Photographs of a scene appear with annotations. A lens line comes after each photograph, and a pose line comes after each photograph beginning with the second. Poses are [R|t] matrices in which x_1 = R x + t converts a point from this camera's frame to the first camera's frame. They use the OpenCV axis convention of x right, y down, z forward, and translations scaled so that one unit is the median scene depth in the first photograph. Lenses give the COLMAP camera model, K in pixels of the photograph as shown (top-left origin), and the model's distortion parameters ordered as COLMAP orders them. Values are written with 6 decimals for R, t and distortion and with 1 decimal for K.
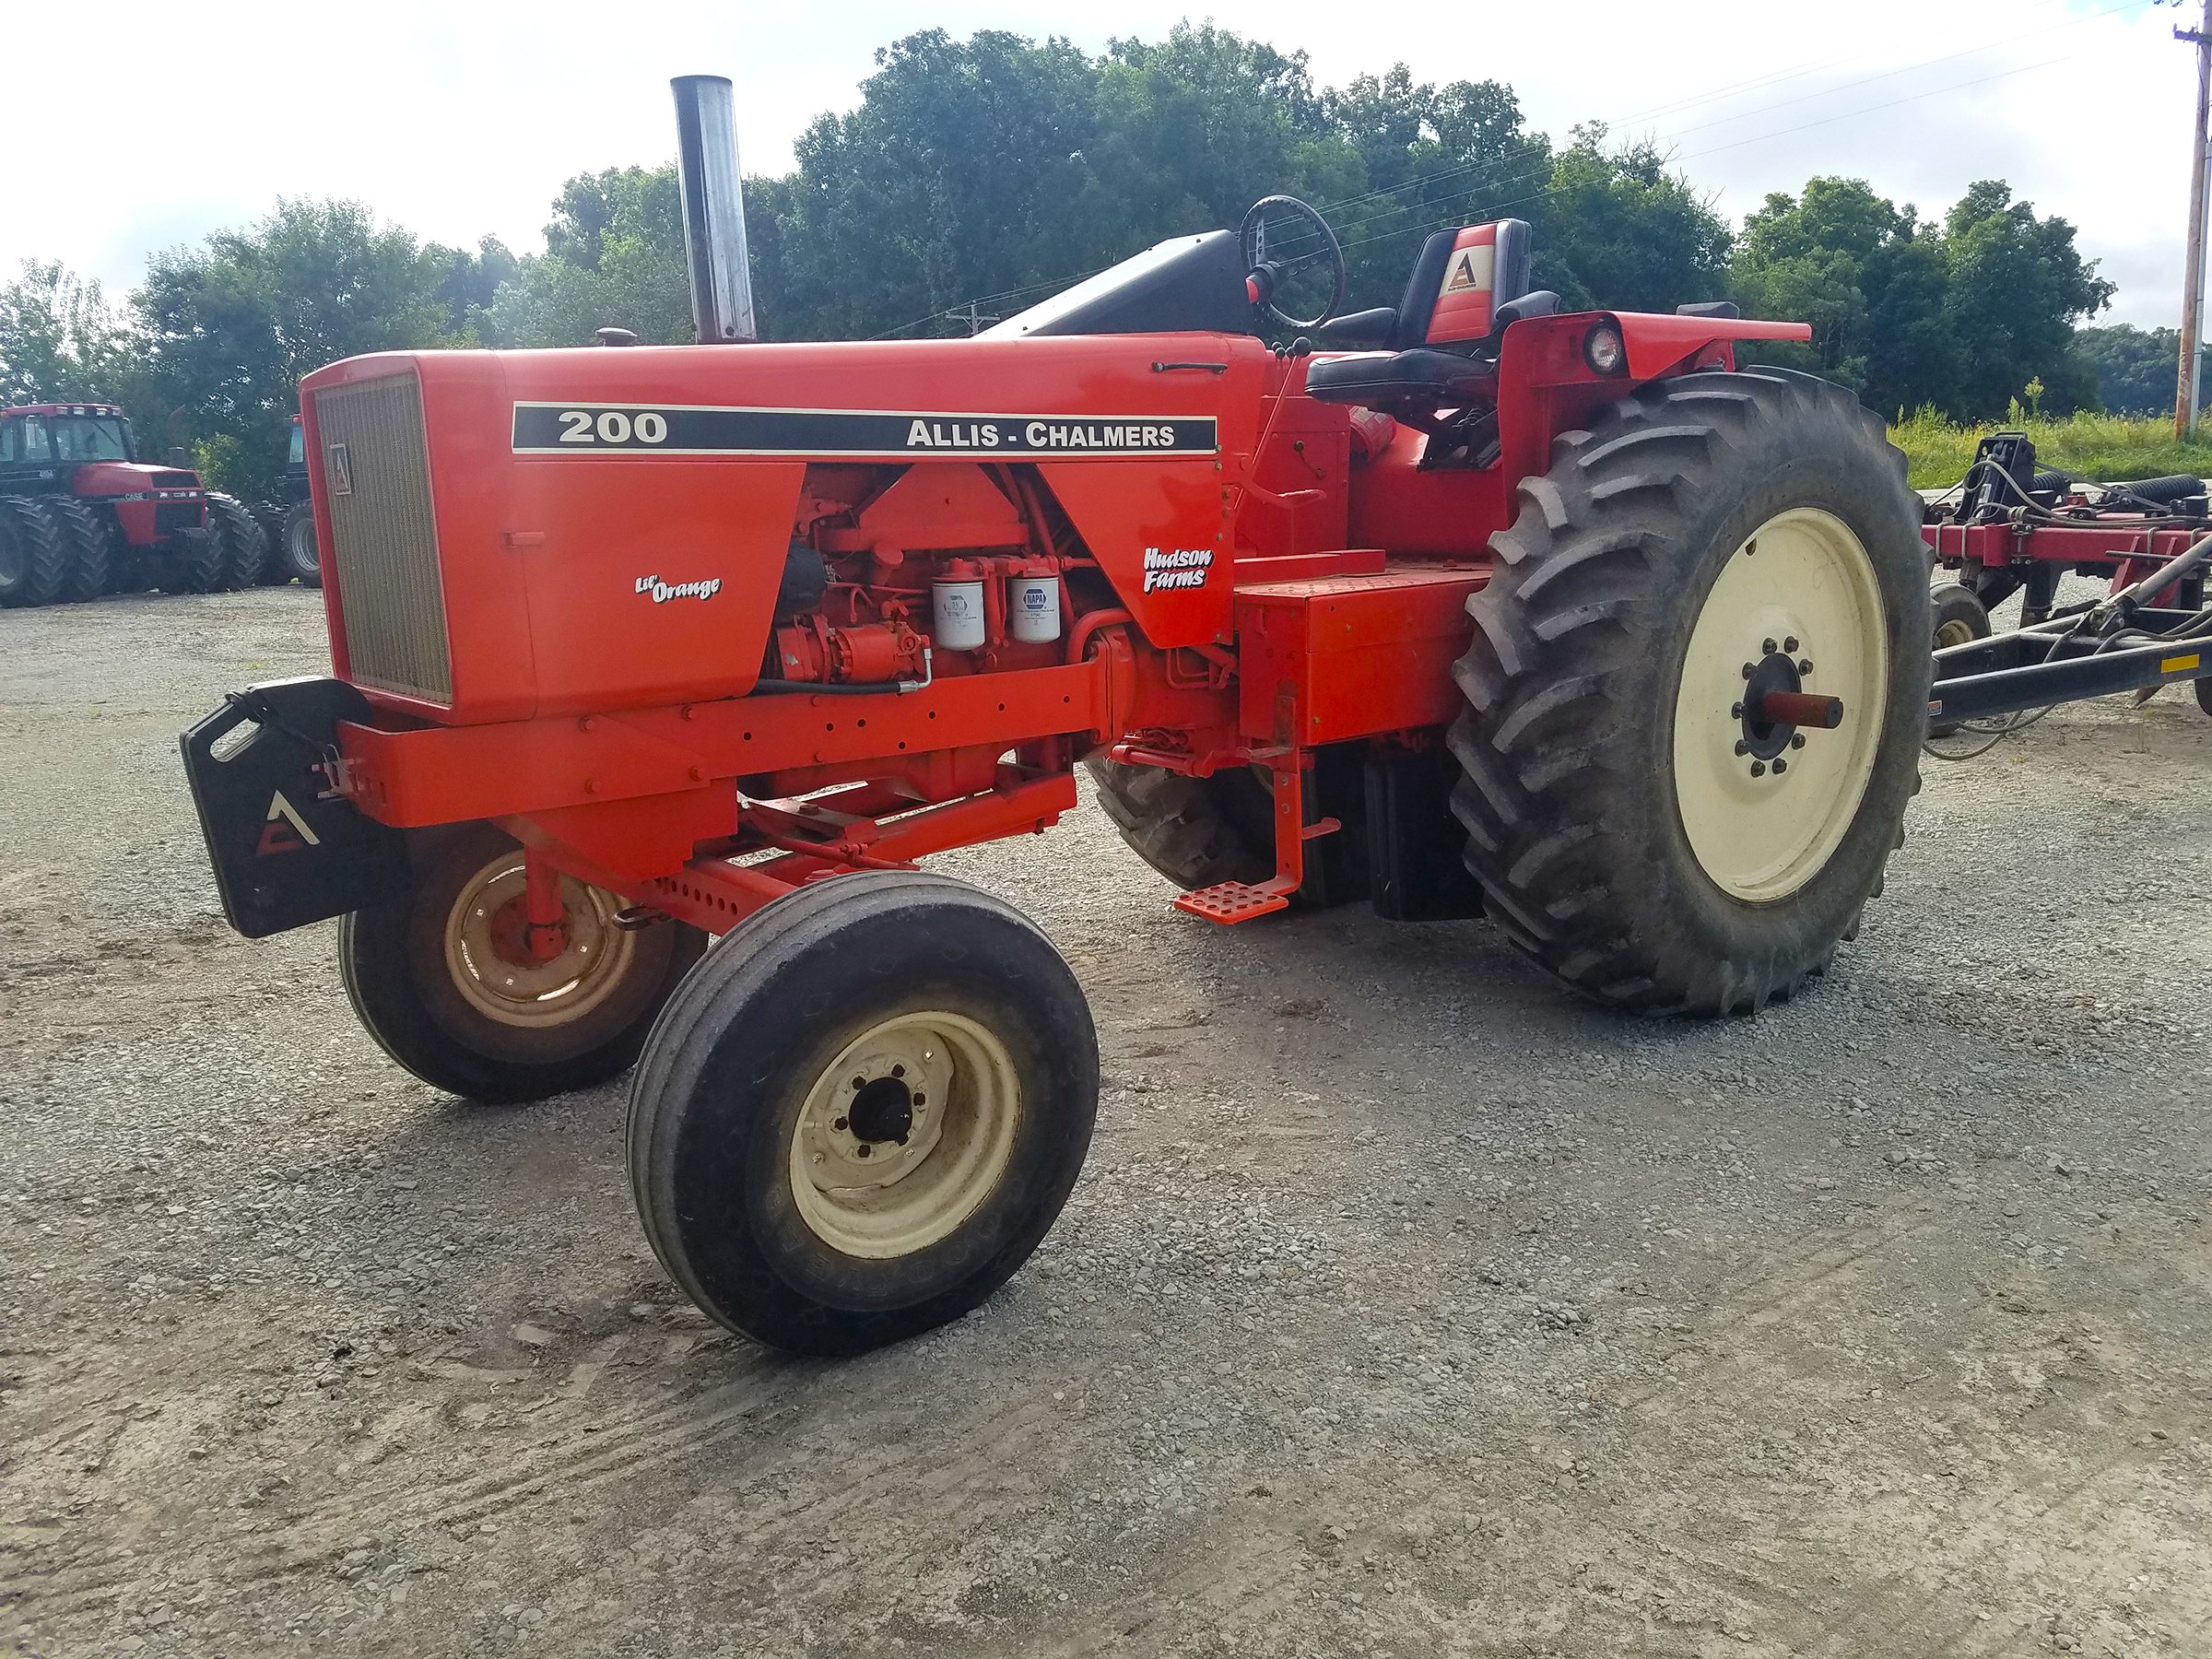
lens RADIAL K [[1740.3, 0, 1106.0], [0, 1740.3, 829.5], [0, 0, 1]] dist [0.099304, -0.146373]
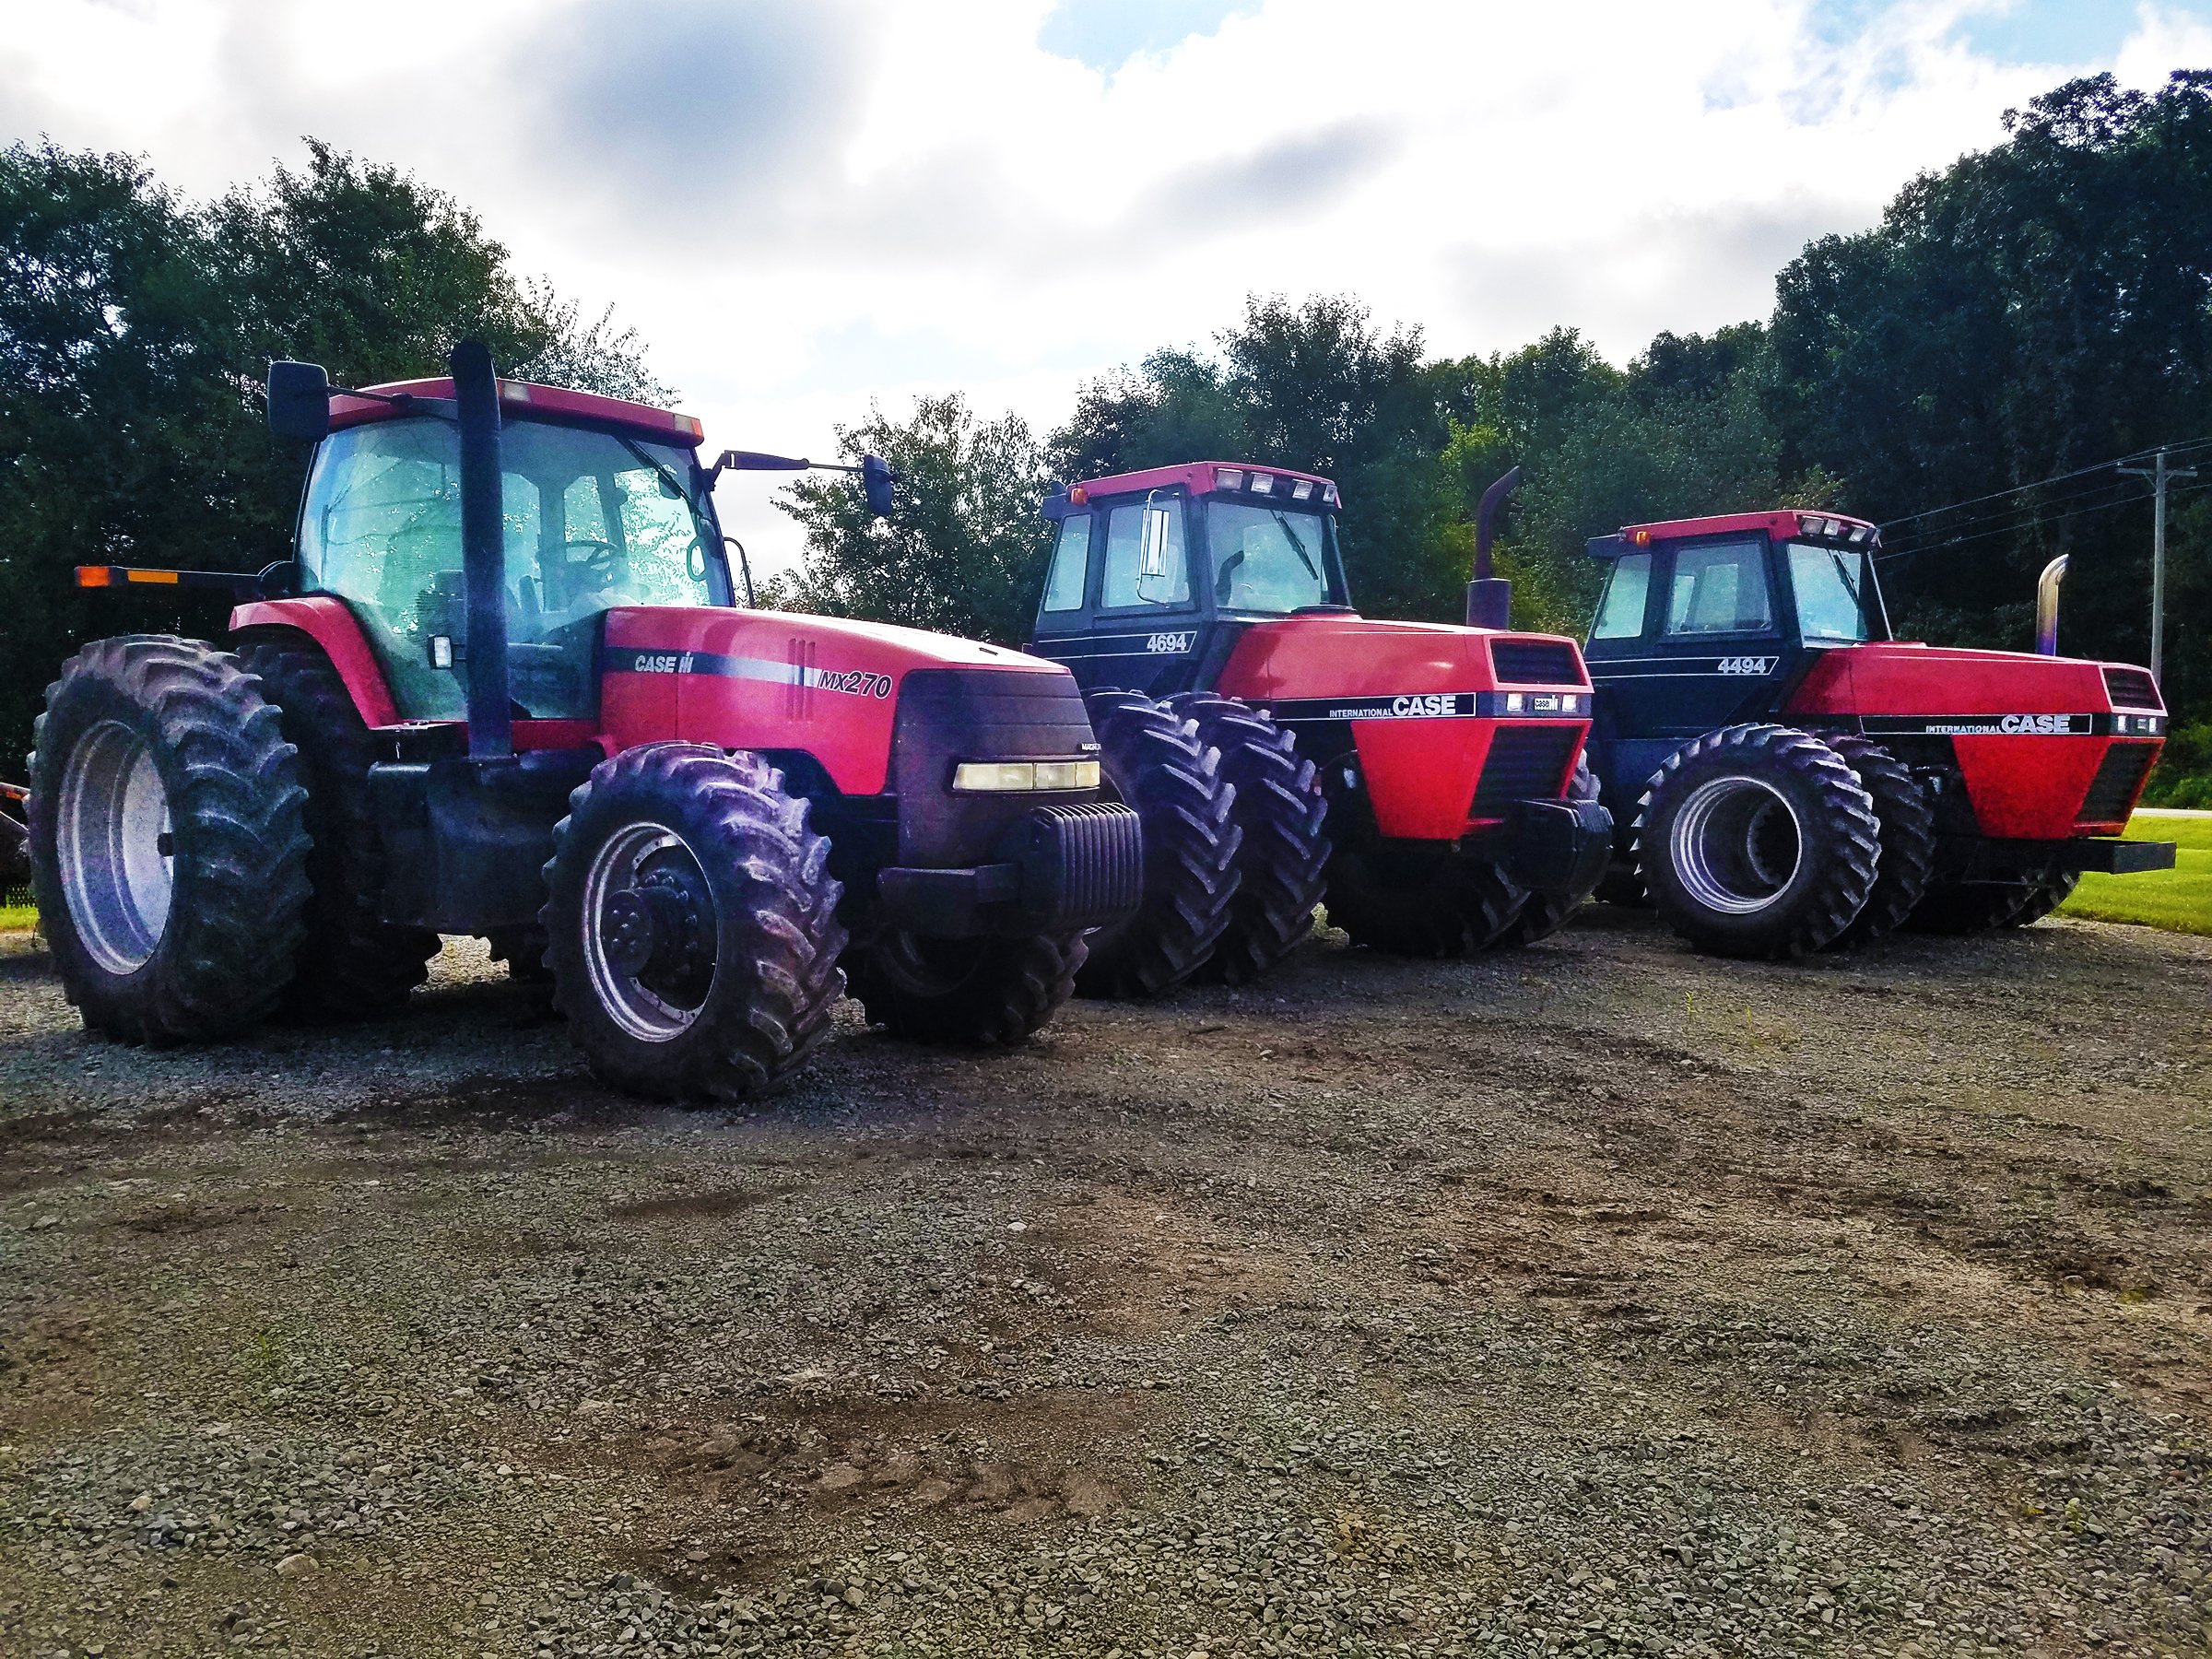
lens RADIAL K [[1740.3, 0, 1106.0], [0, 1740.3, 829.5], [0, 0, 1]] dist [0.099304, -0.146373]
pose [[0.934223, 0.058587, -0.351846, -0.088162], [-0.102791, 0.988792, -0.108283, -0.021580], [0.341558, 0.137327, 0.929774, 0.119041]]
